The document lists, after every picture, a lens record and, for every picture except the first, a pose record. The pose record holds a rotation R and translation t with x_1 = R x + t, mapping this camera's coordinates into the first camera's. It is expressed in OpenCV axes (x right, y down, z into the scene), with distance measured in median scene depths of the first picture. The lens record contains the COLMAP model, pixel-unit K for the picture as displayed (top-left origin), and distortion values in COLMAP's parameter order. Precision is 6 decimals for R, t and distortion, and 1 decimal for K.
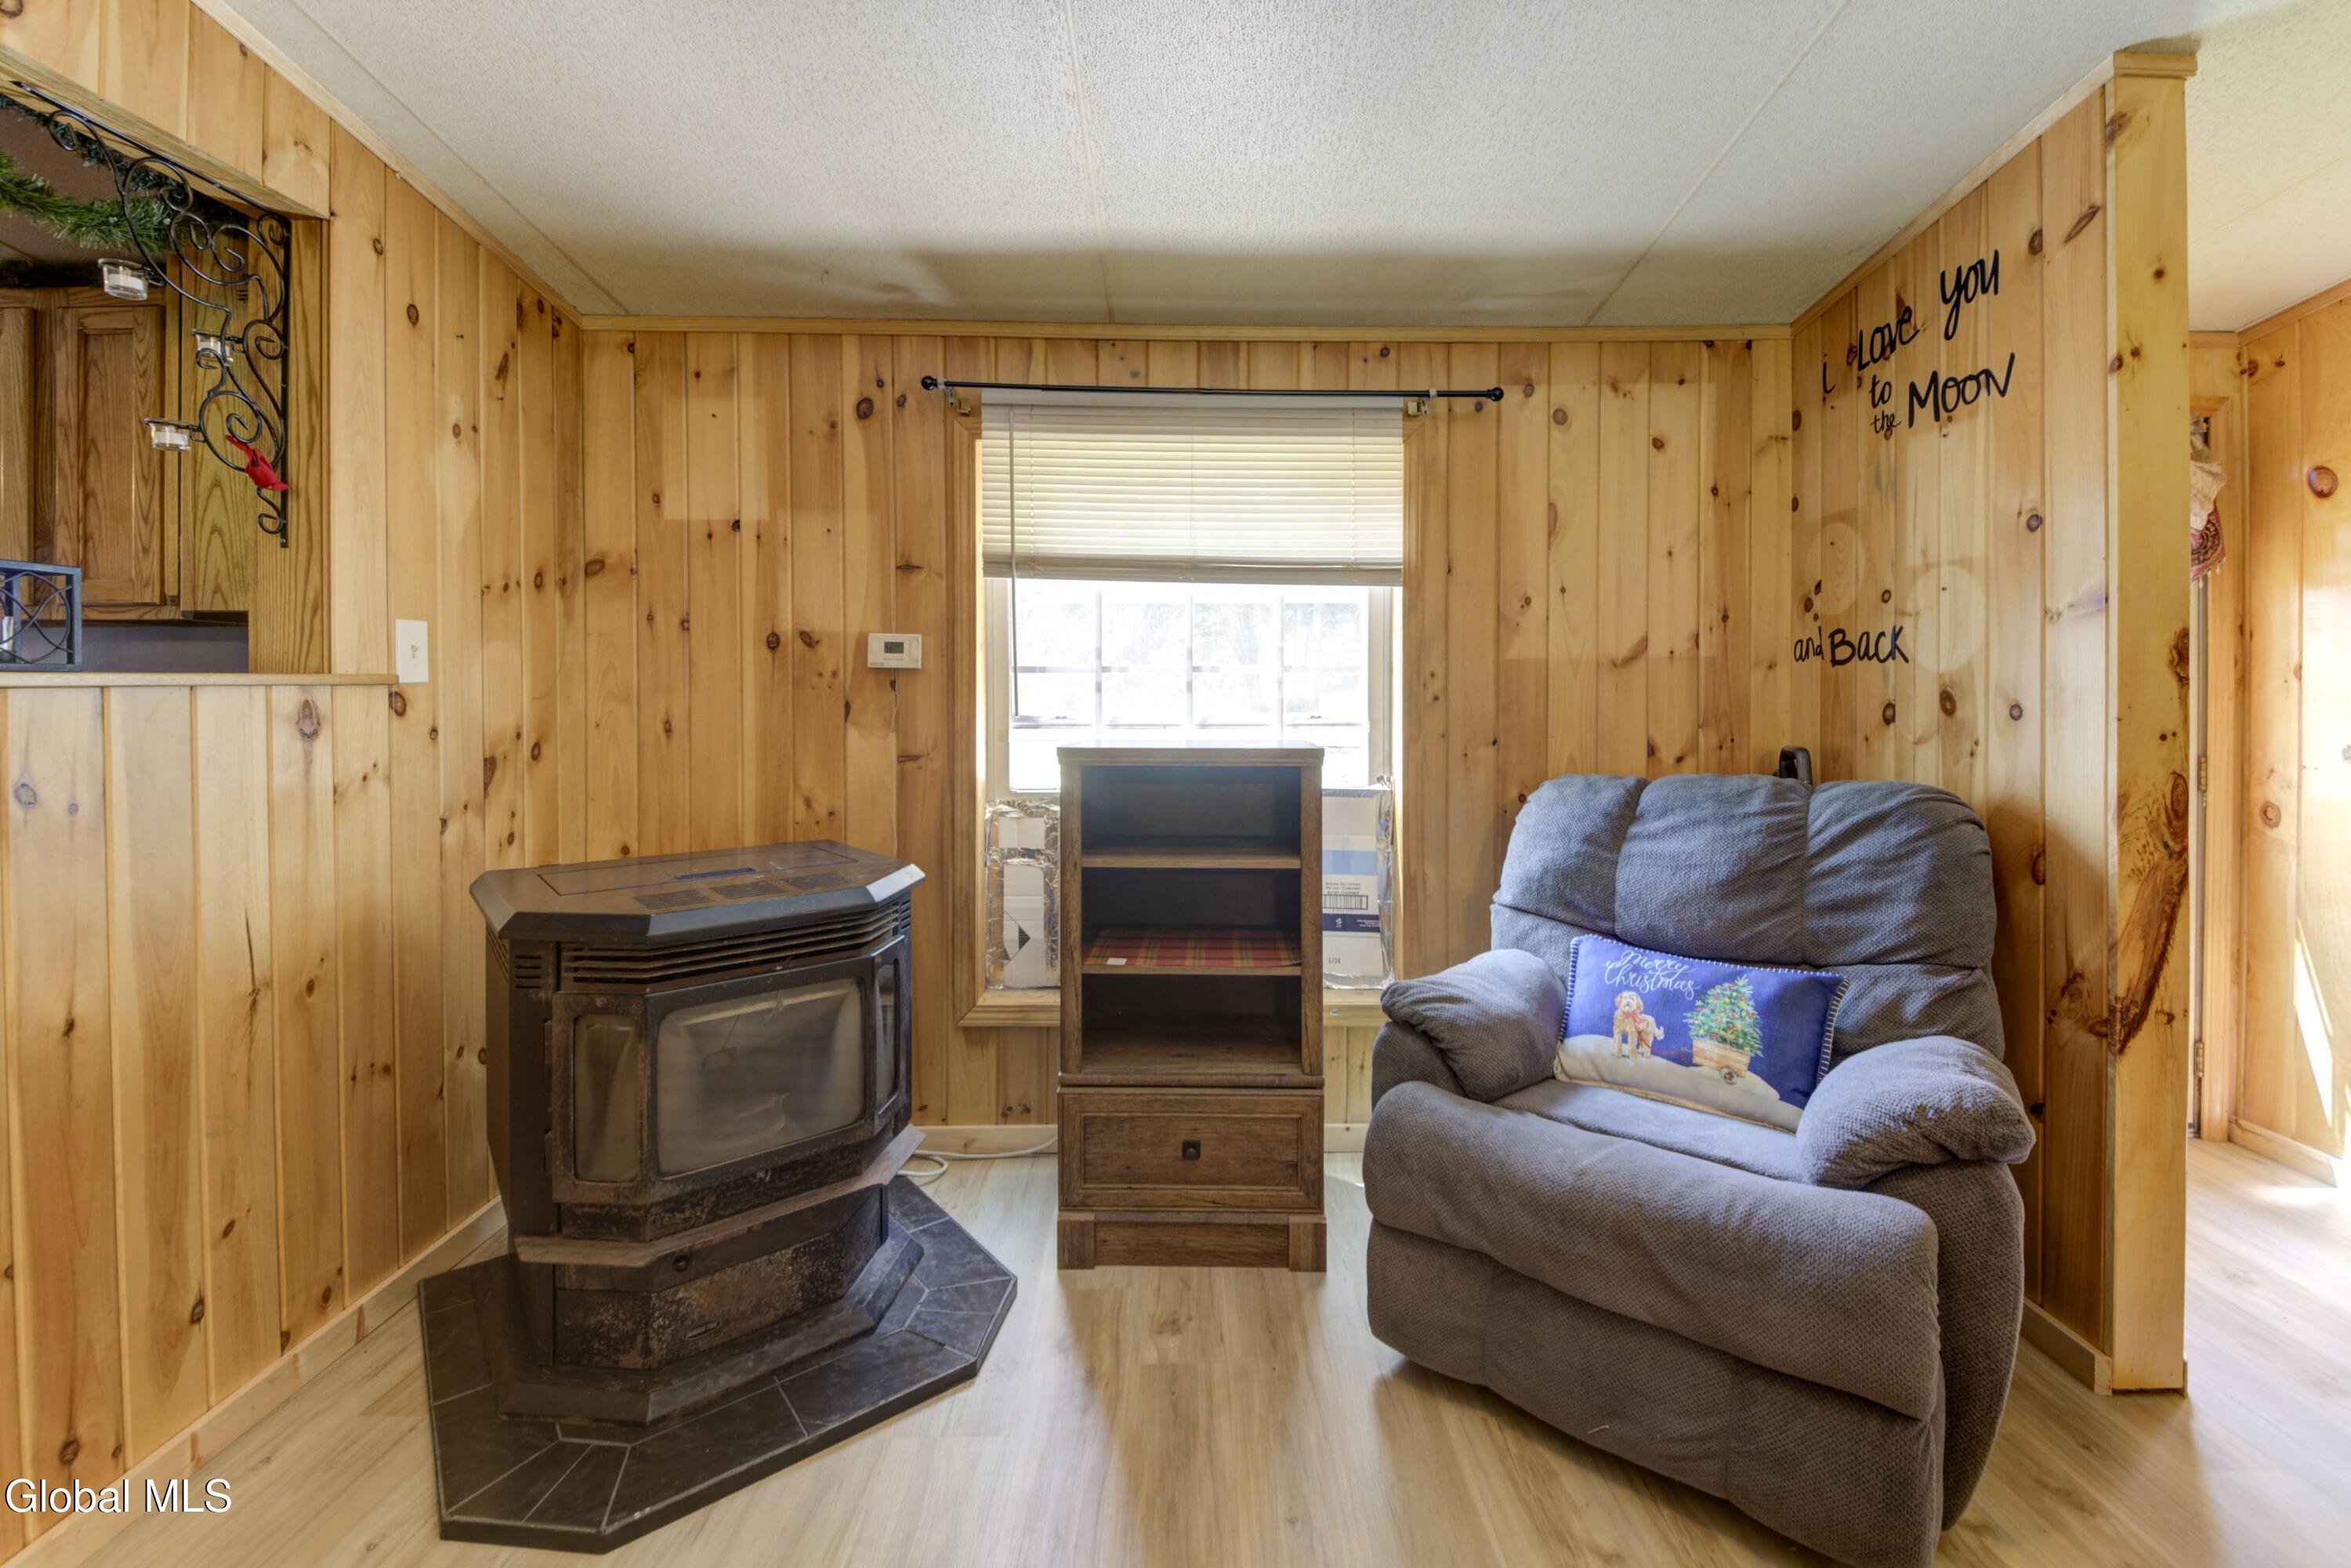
lens RADIAL K [[1017.1, 0, 1204.8], [0, 1017.1, 687.6], [0, 0, 1]] dist [0.000048, -0.005306]
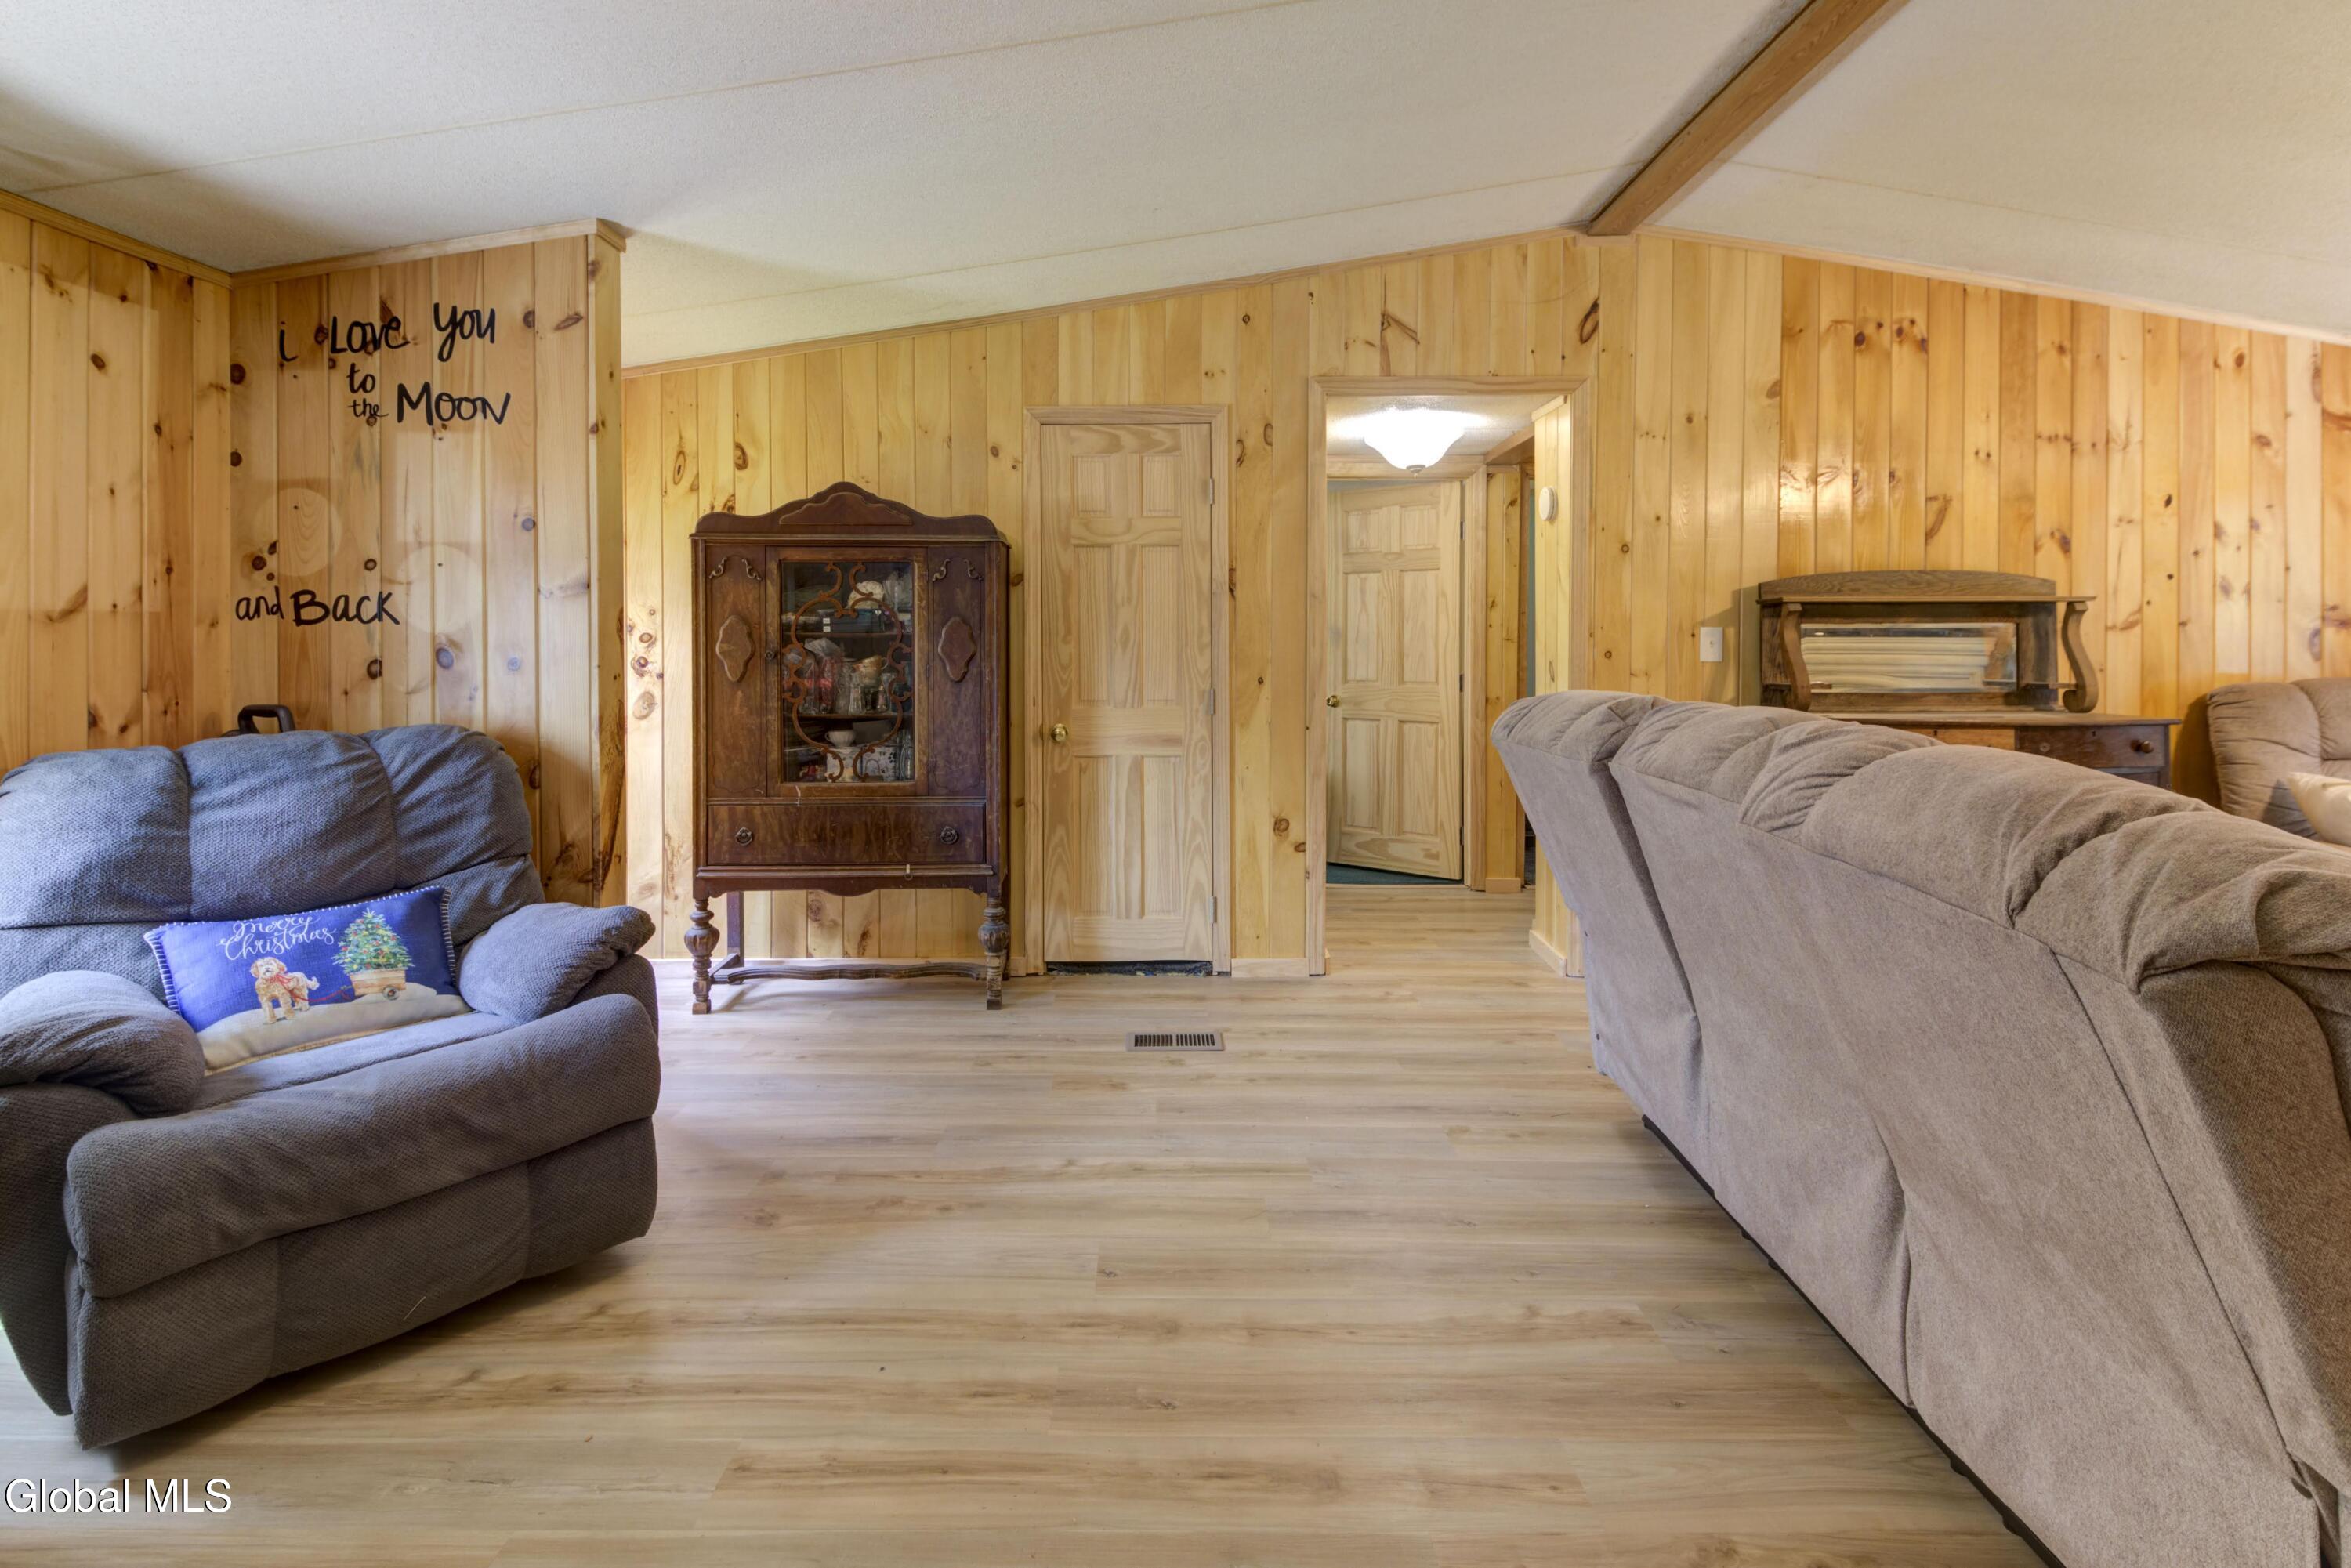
lens RADIAL K [[1120.3, 0, 1156.1], [0, 1120.3, 642.5], [0, 0, 1]] dist [0.022853, -0.004136]
pose [[0.029472, -0.000930, 0.999565, -0.596394], [0.002948, 0.999995, 0.000844, -0.002576], [-0.999561, 0.002922, 0.029475, 0.100531]]
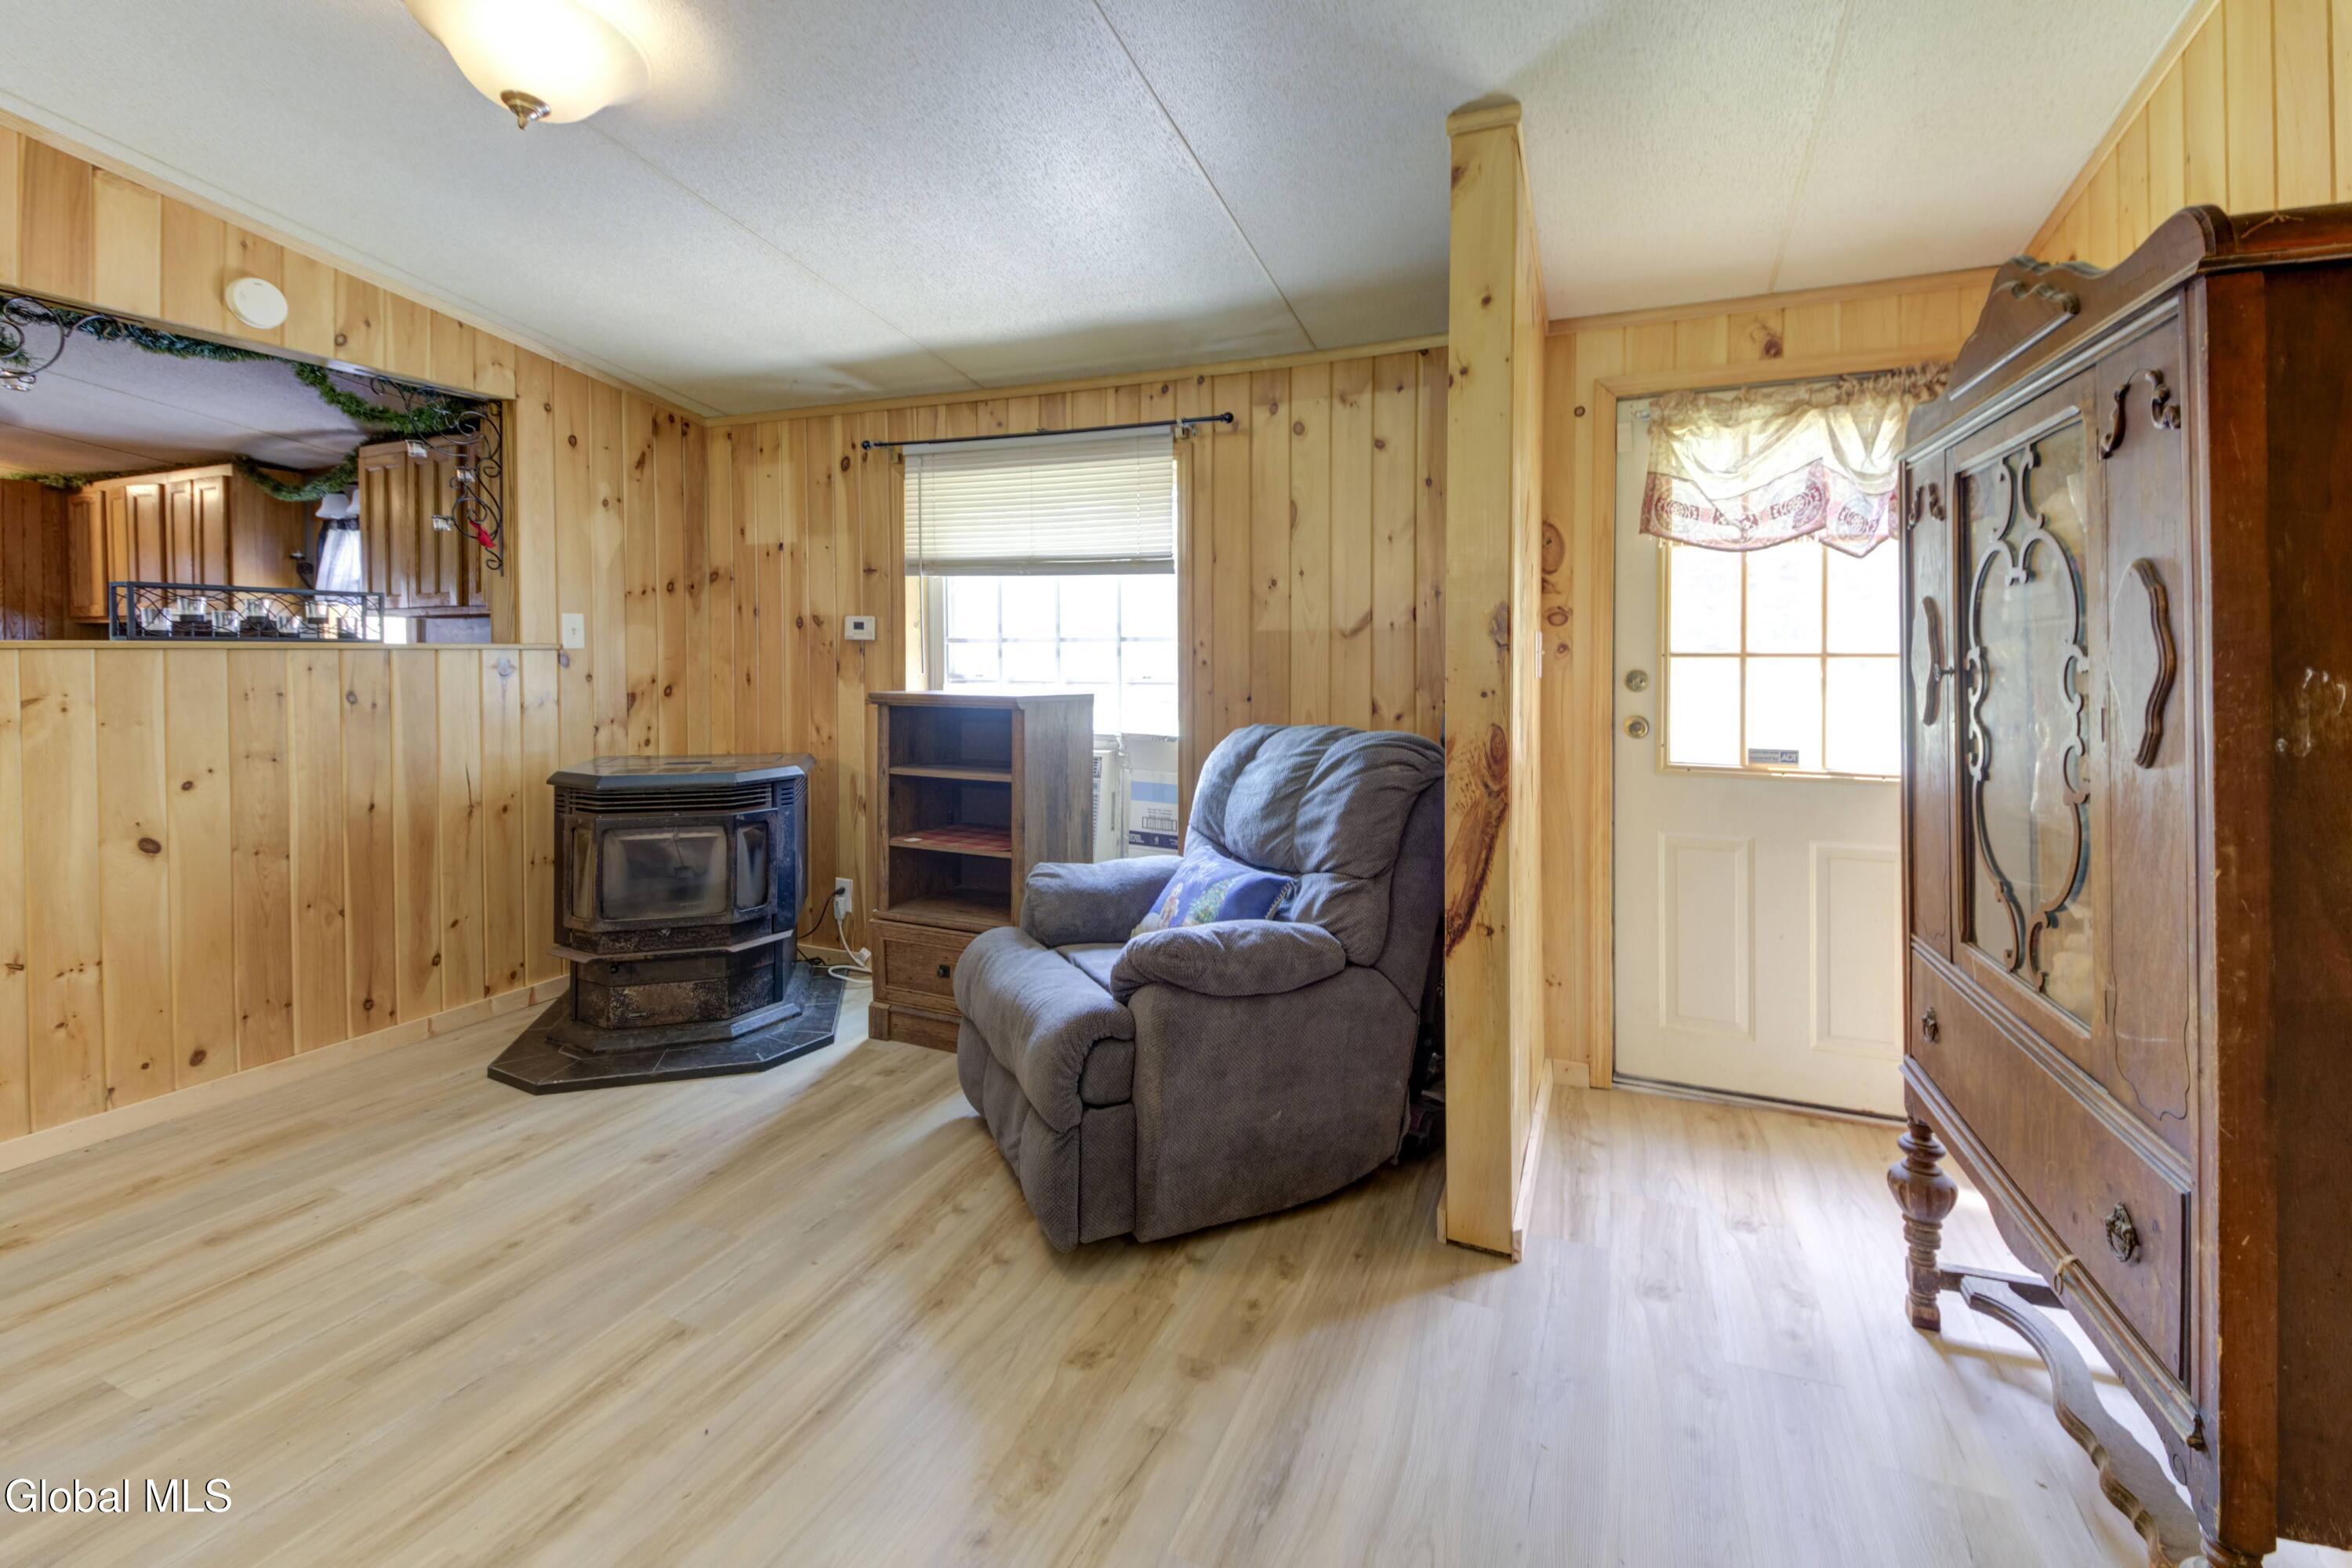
lens RADIAL K [[1017.5, 0, 1195.8], [0, 1017.5, 668.7], [0, 0, 1]] dist [0.000048, -0.005306]
pose [[0.914891, 0.008388, -0.403614, 0.883603], [-0.005515, 0.999951, 0.008280, 0.009170], [0.403663, -0.005350, 0.914892, -0.177802]]
